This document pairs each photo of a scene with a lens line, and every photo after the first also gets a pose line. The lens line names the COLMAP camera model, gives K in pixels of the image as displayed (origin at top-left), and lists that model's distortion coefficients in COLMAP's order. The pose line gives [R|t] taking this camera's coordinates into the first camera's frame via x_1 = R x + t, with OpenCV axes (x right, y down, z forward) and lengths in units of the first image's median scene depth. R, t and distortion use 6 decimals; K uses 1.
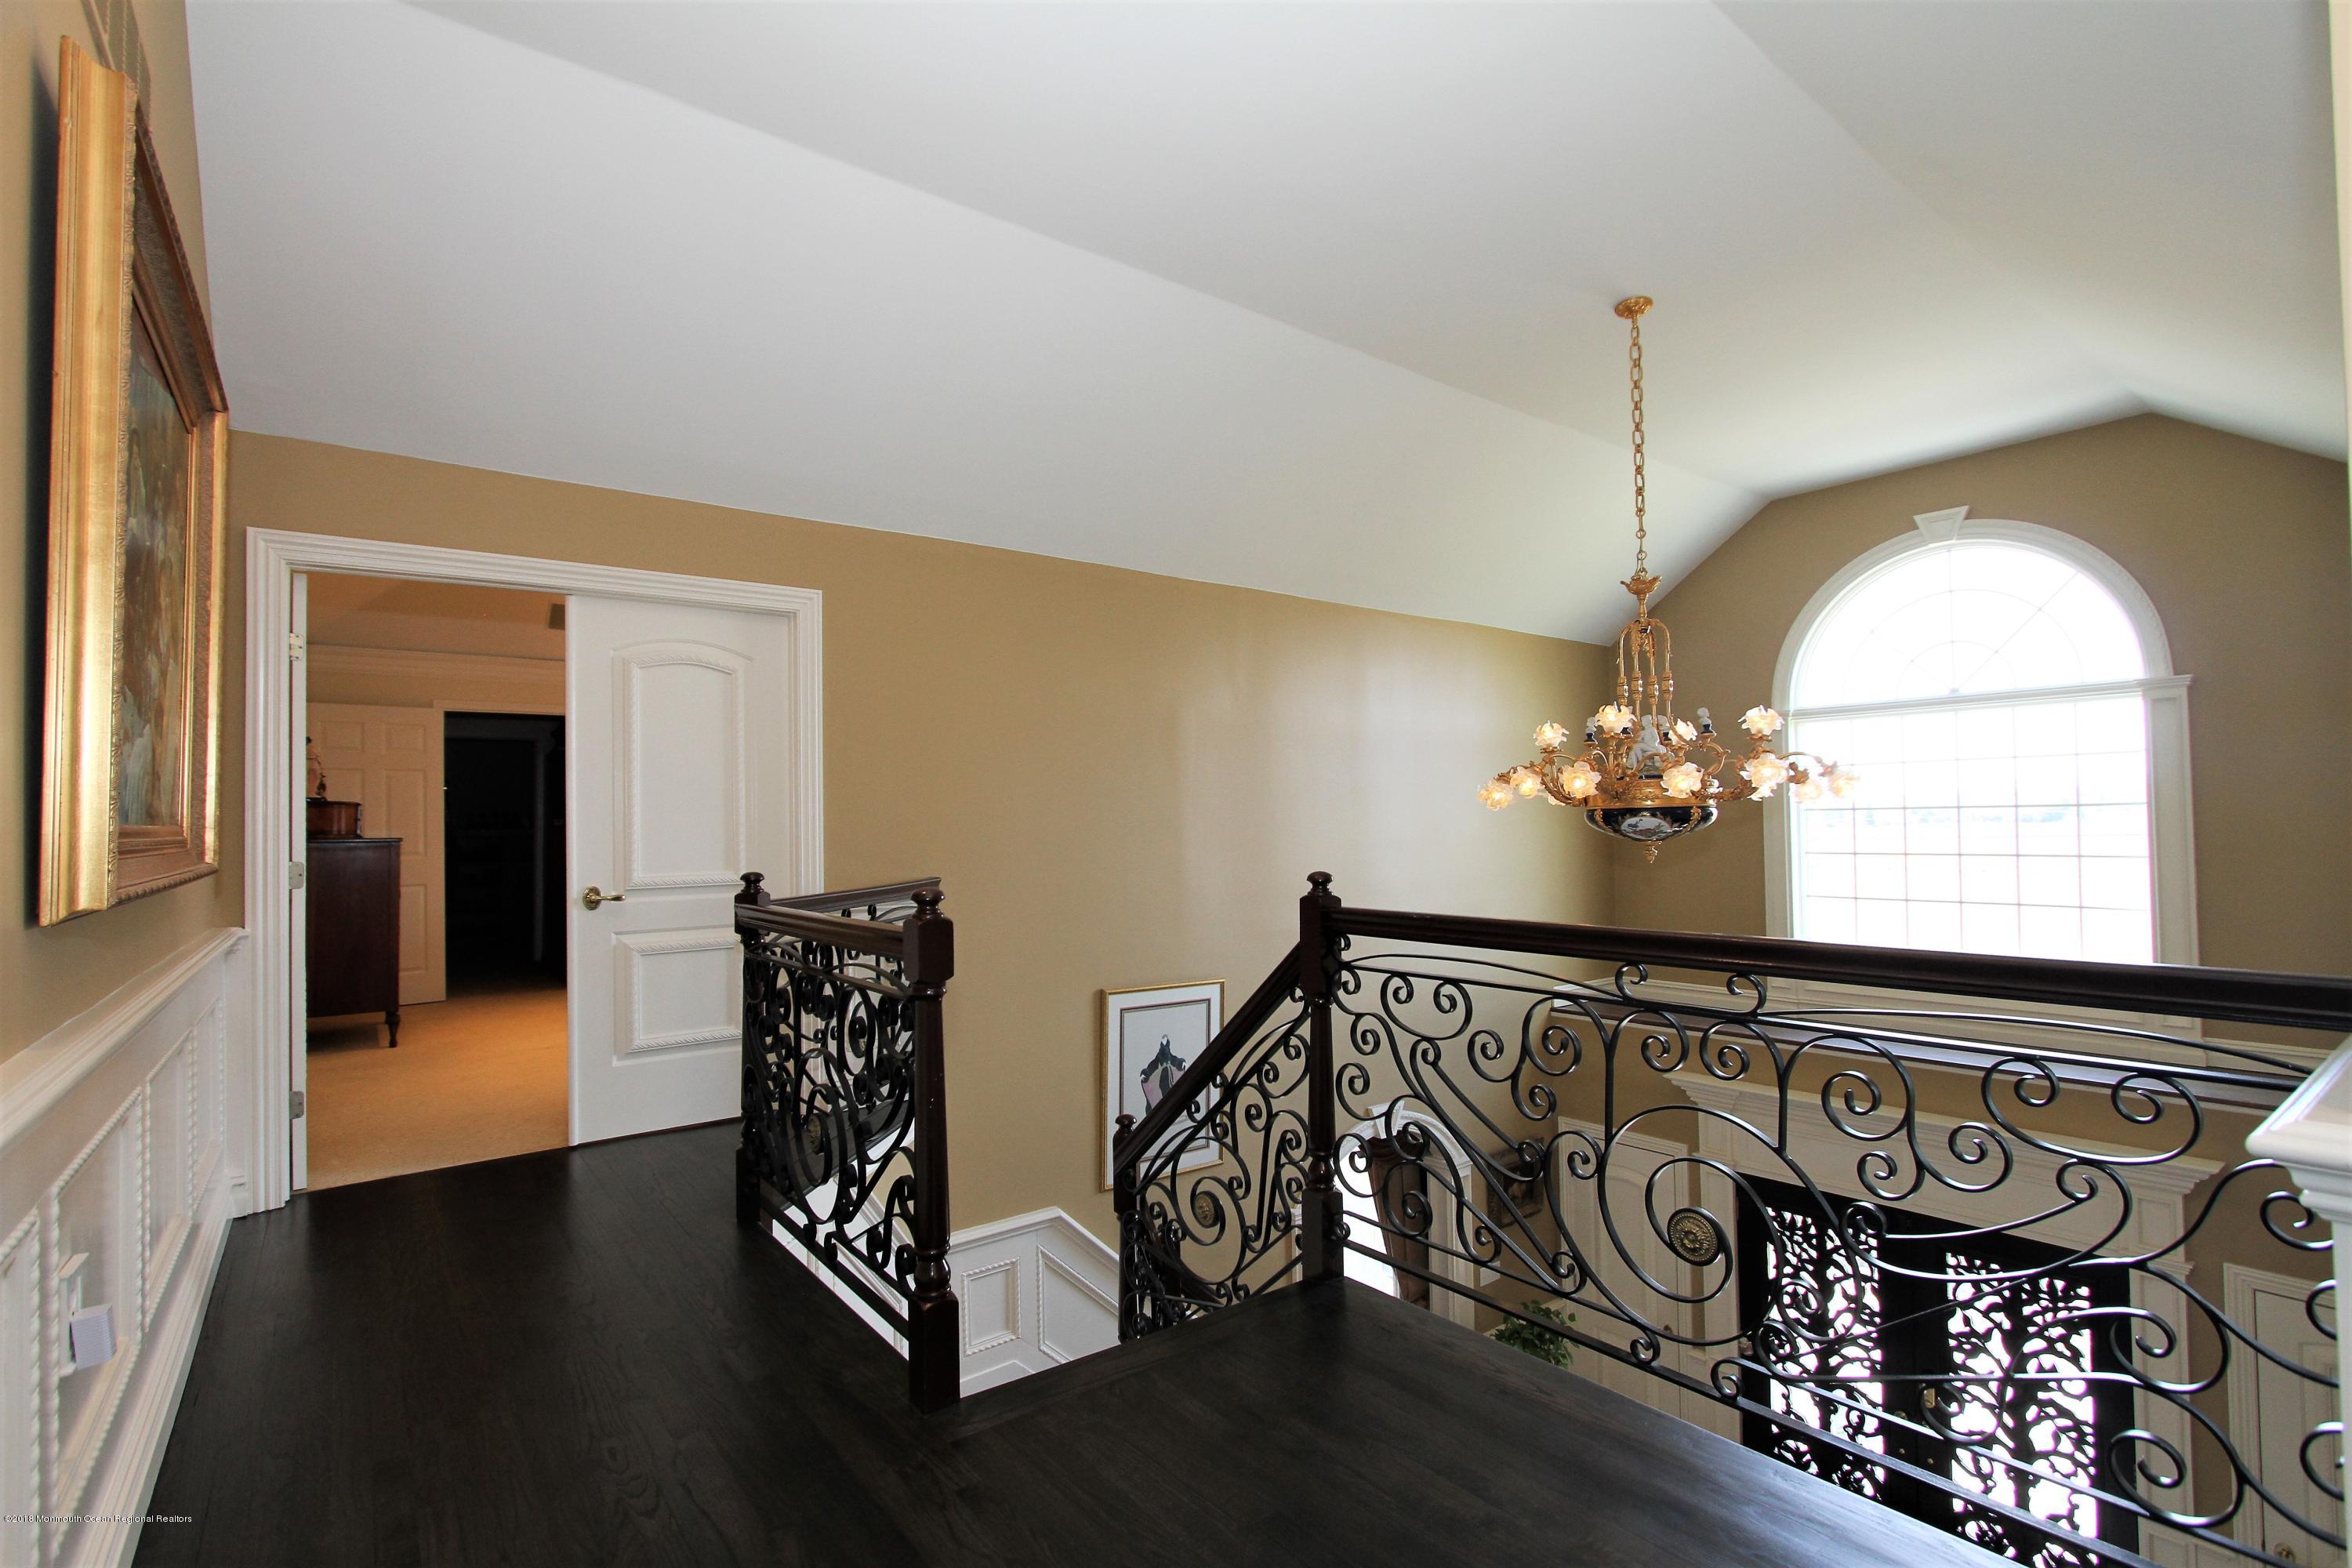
lens RADIAL K [[1083.7, 0, 1176.1], [0, 1083.7, 796.4], [0, 0, 1]] dist [-0.013645, 0.002716]
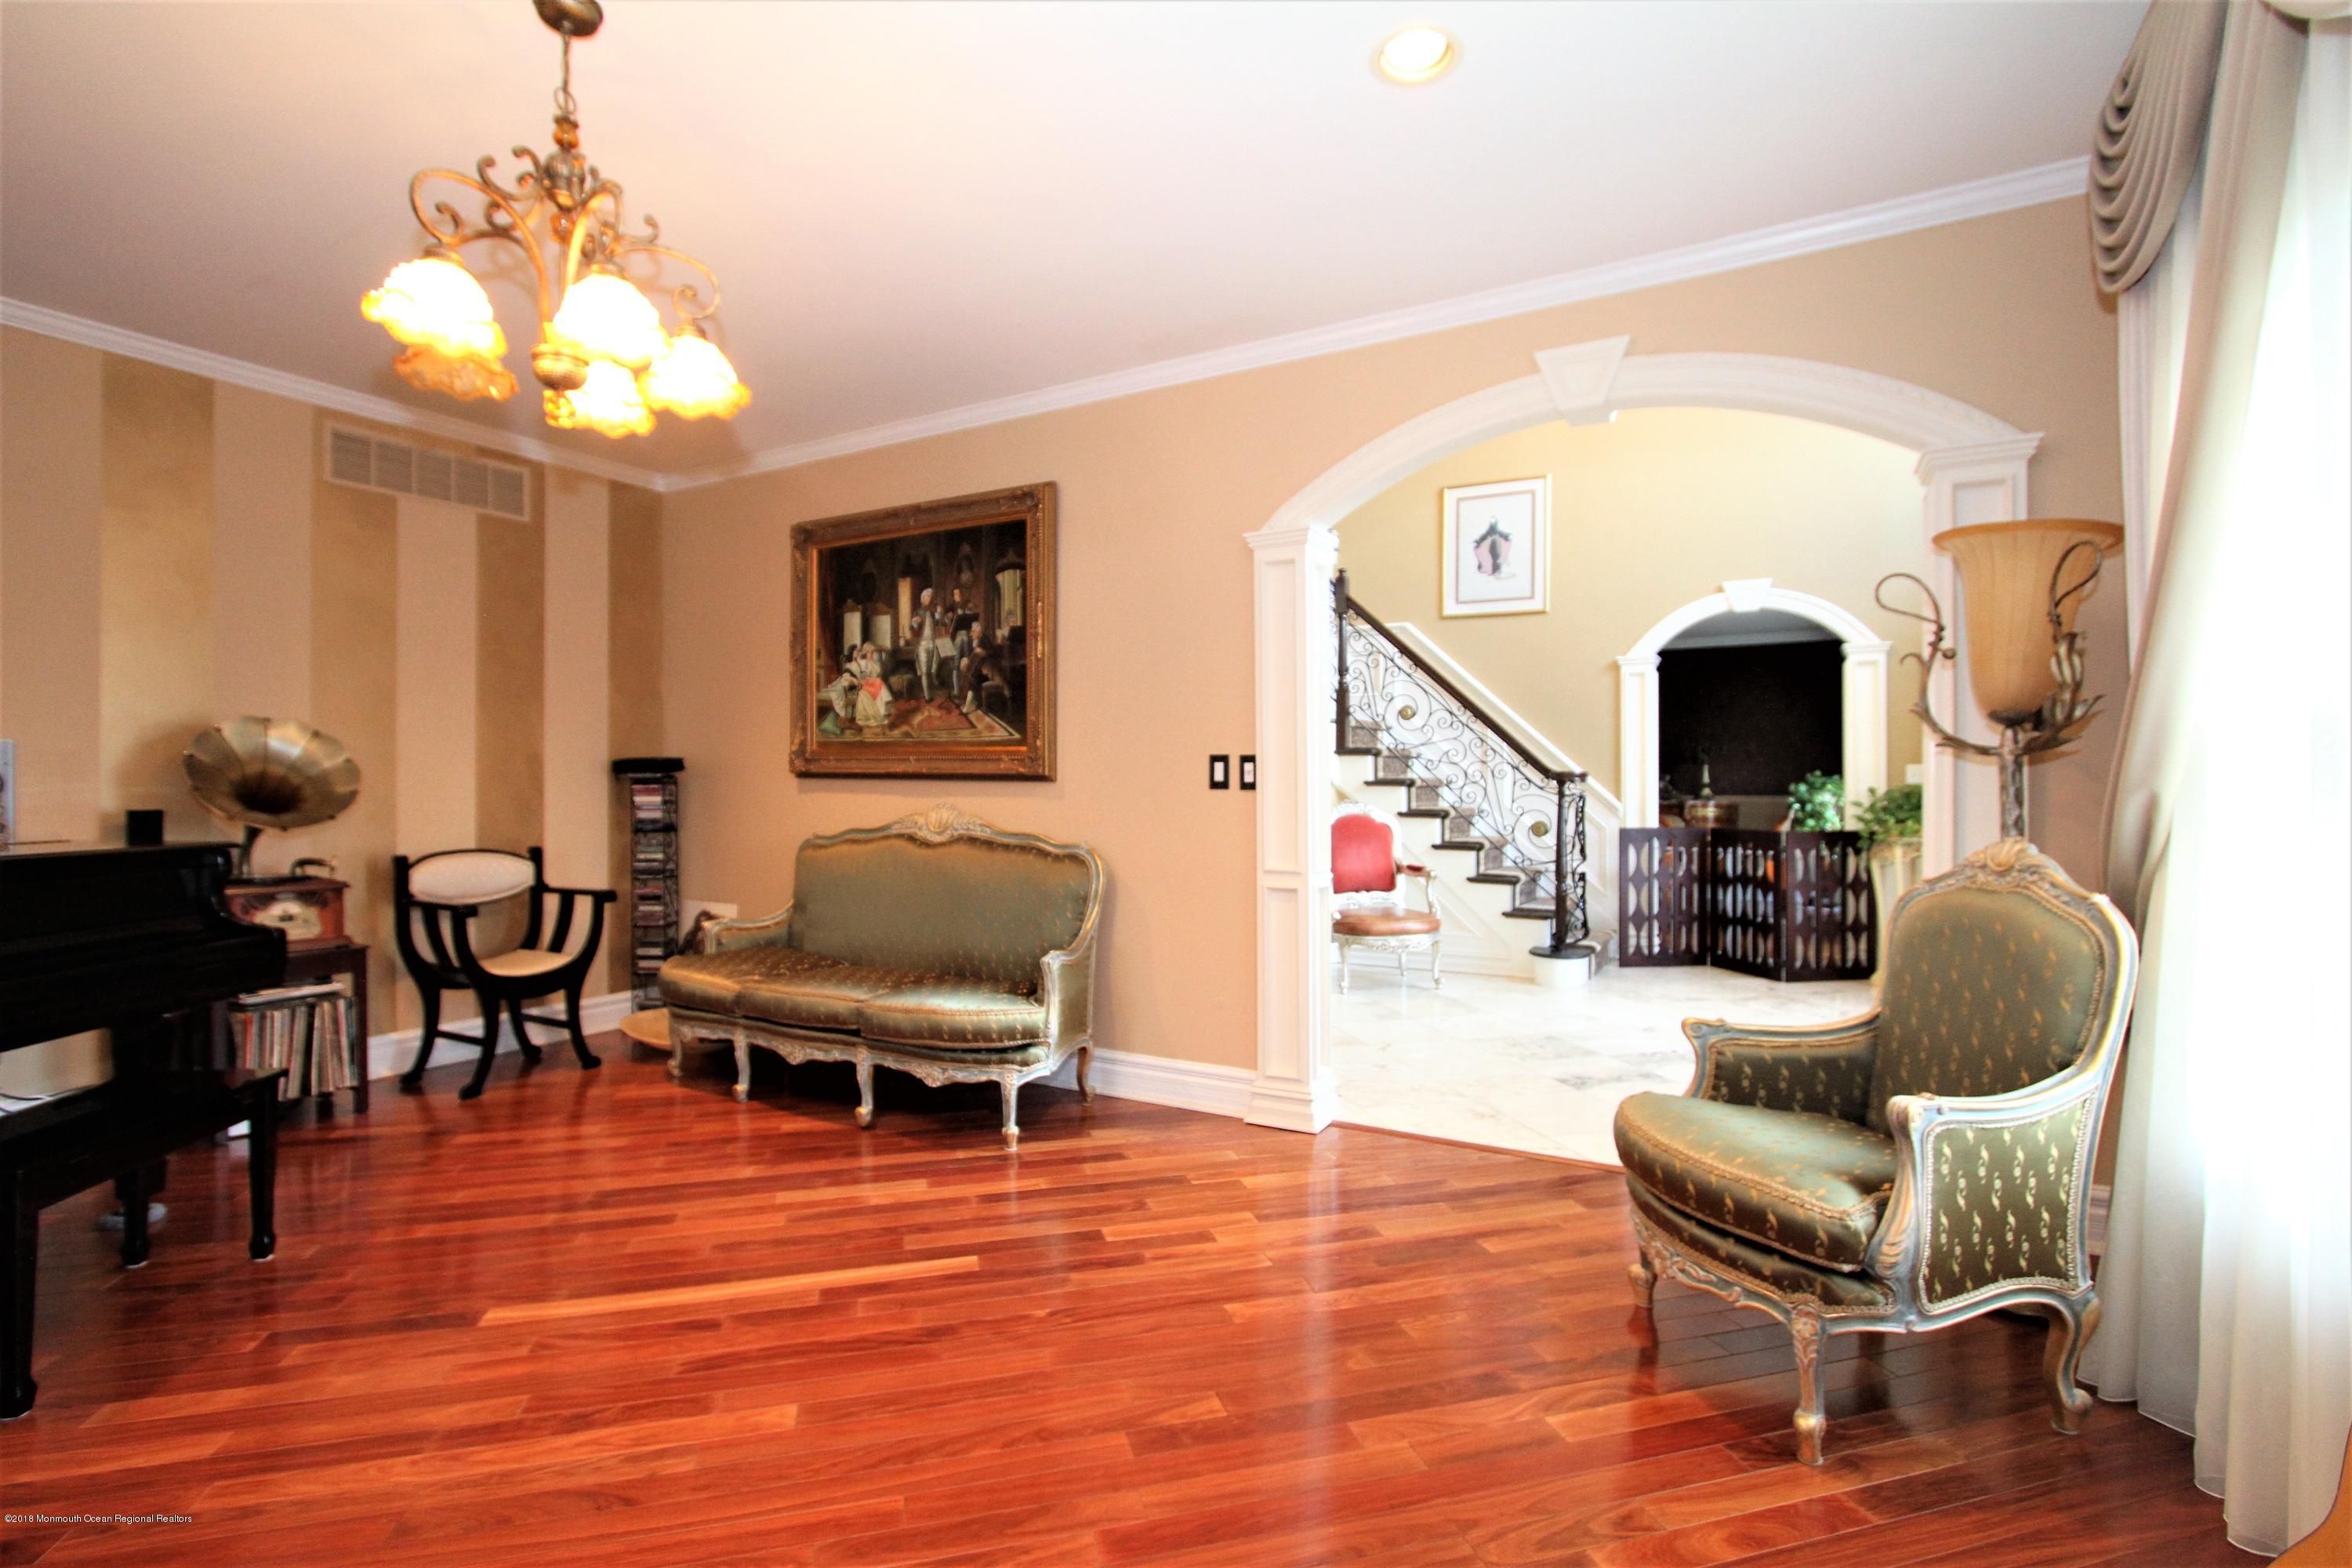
lens RADIAL K [[1083.7, 0, 1173.9], [0, 1083.7, 782.1], [0, 0, 1]] dist [-0.013645, 0.002716]
pose [[0.393116, 0.014245, -0.919378, 1.117736], [0.017247, 0.999590, 0.022862, 0.519924], [0.919327, -0.024844, 0.392709, 0.040982]]
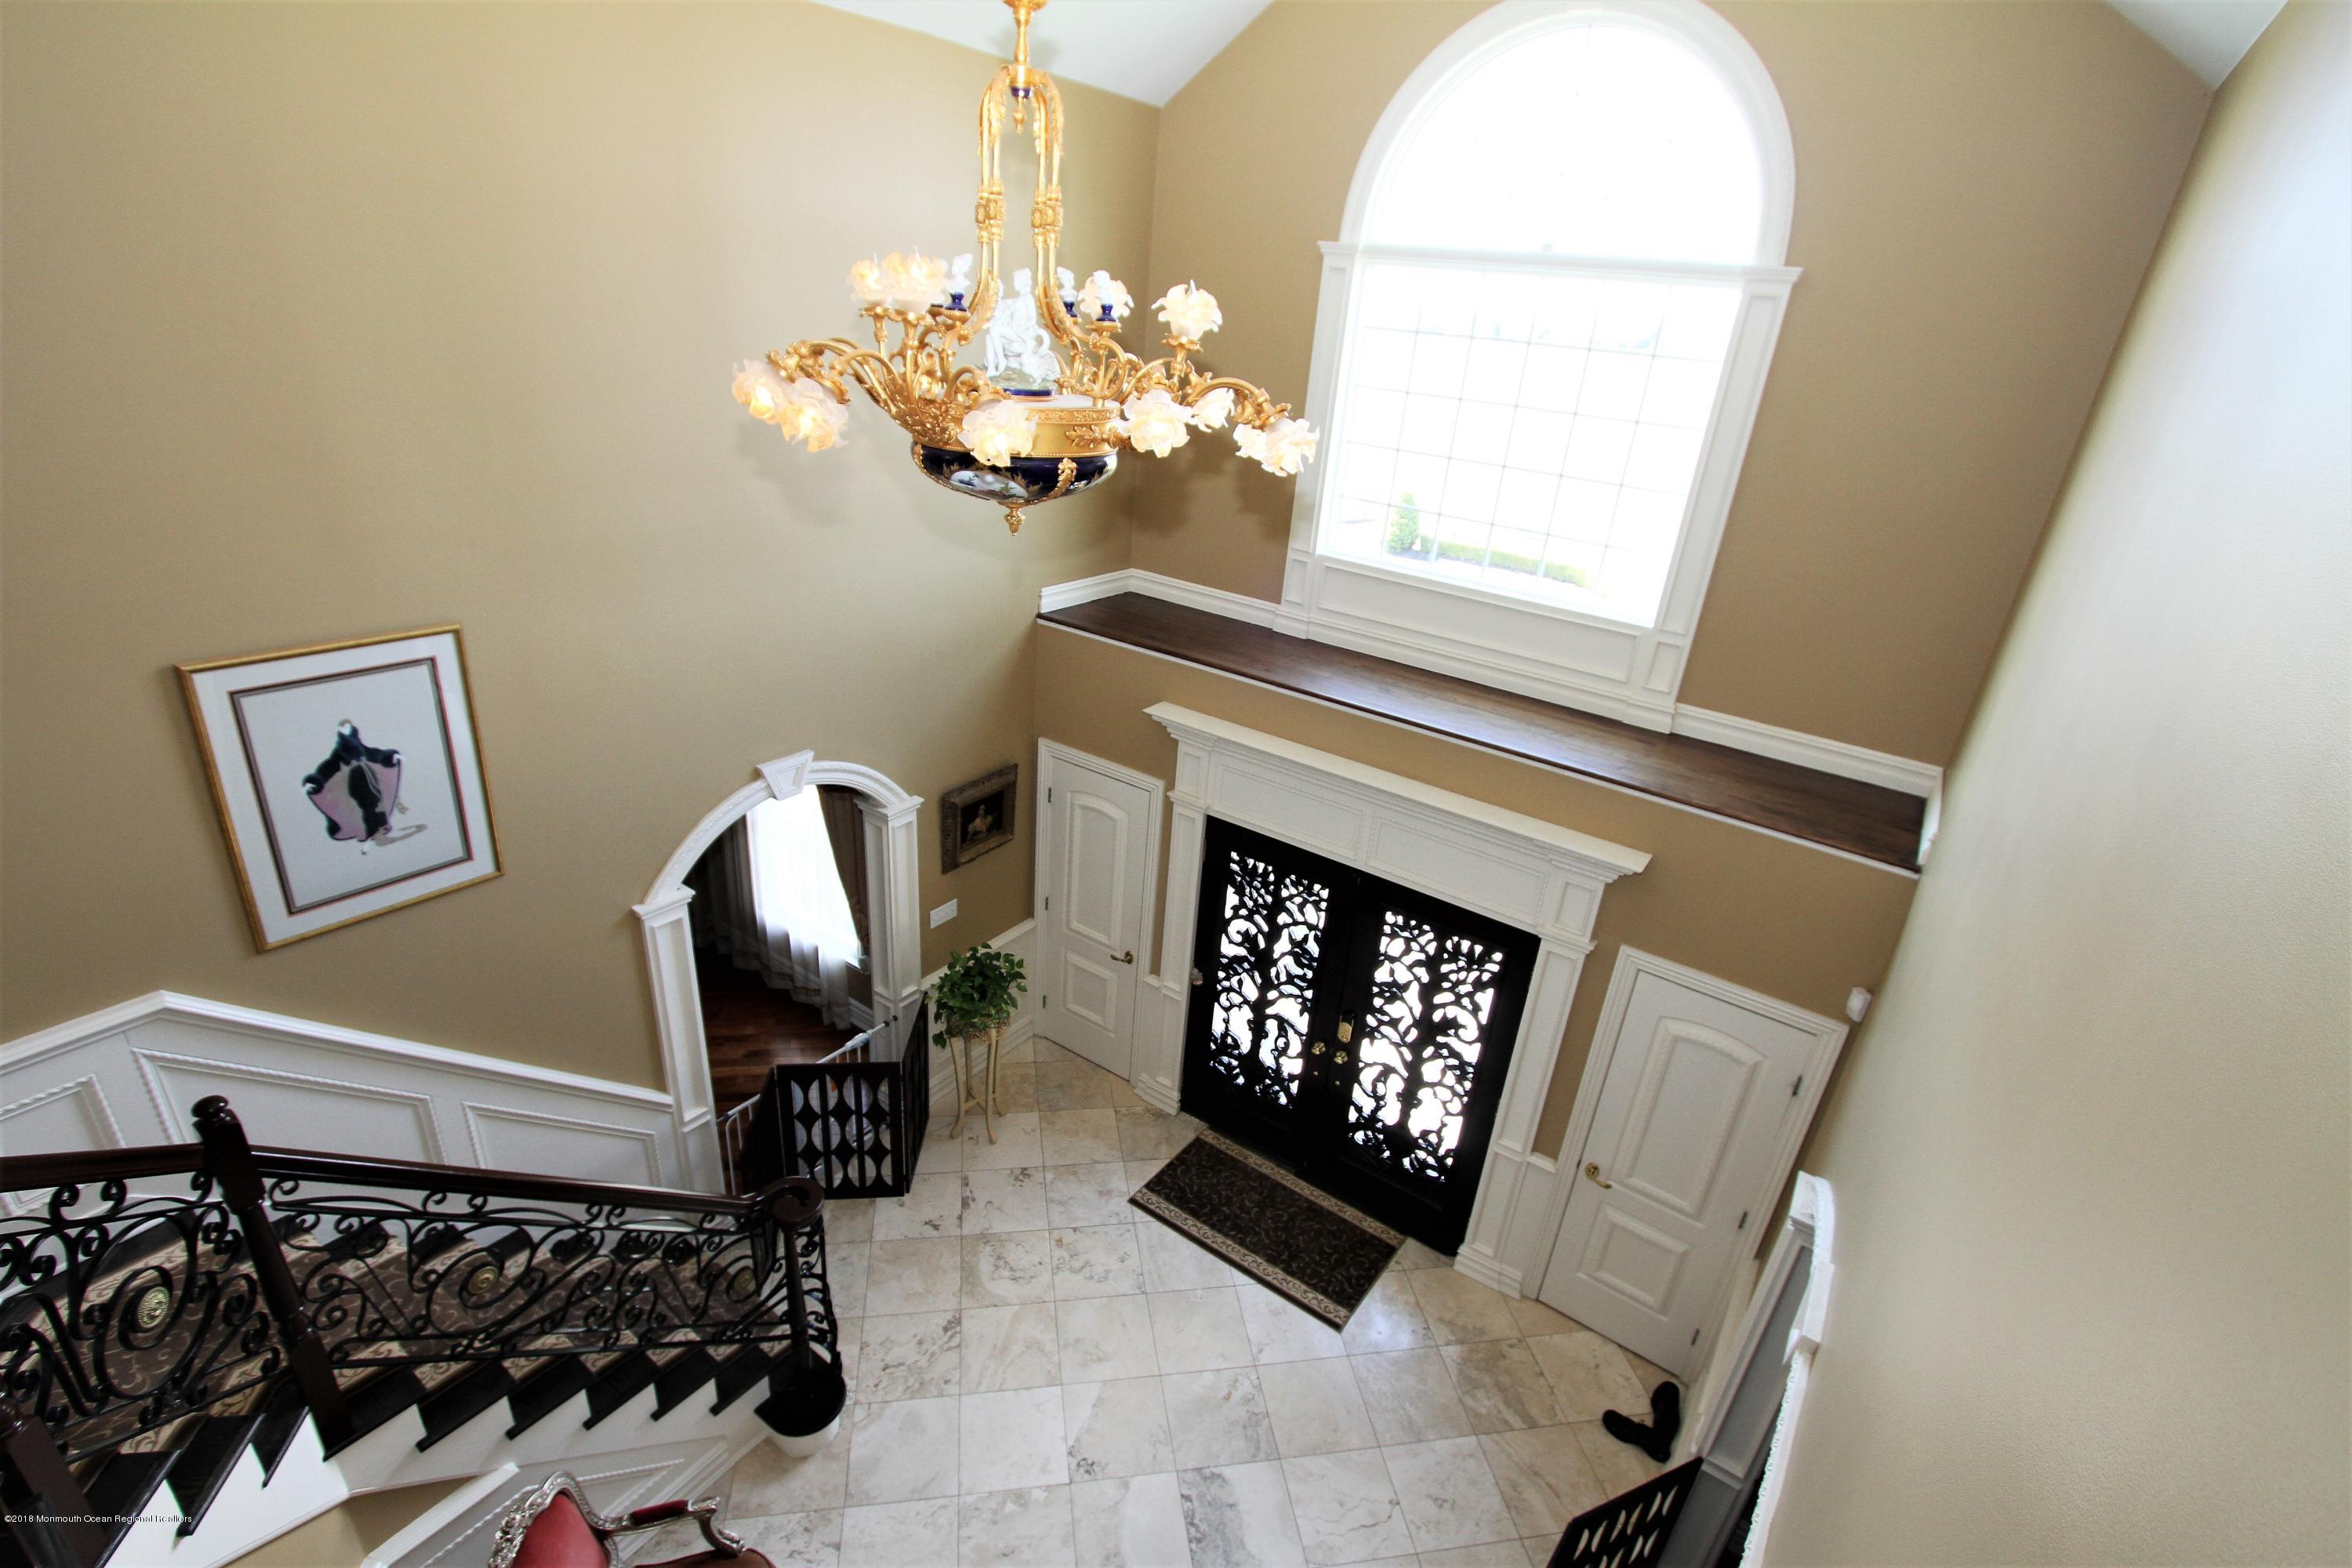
lens RADIAL K [[1083.7, 0, 1172.9], [0, 1083.7, 787.6], [0, 0, 1]] dist [-0.013645, 0.002716]
pose [[0.950958, -0.040222, 0.306695, 0.251386], [-0.101196, 0.896493, 0.431346, -0.065243], [-0.292300, -0.441228, 0.848457, 0.297017]]
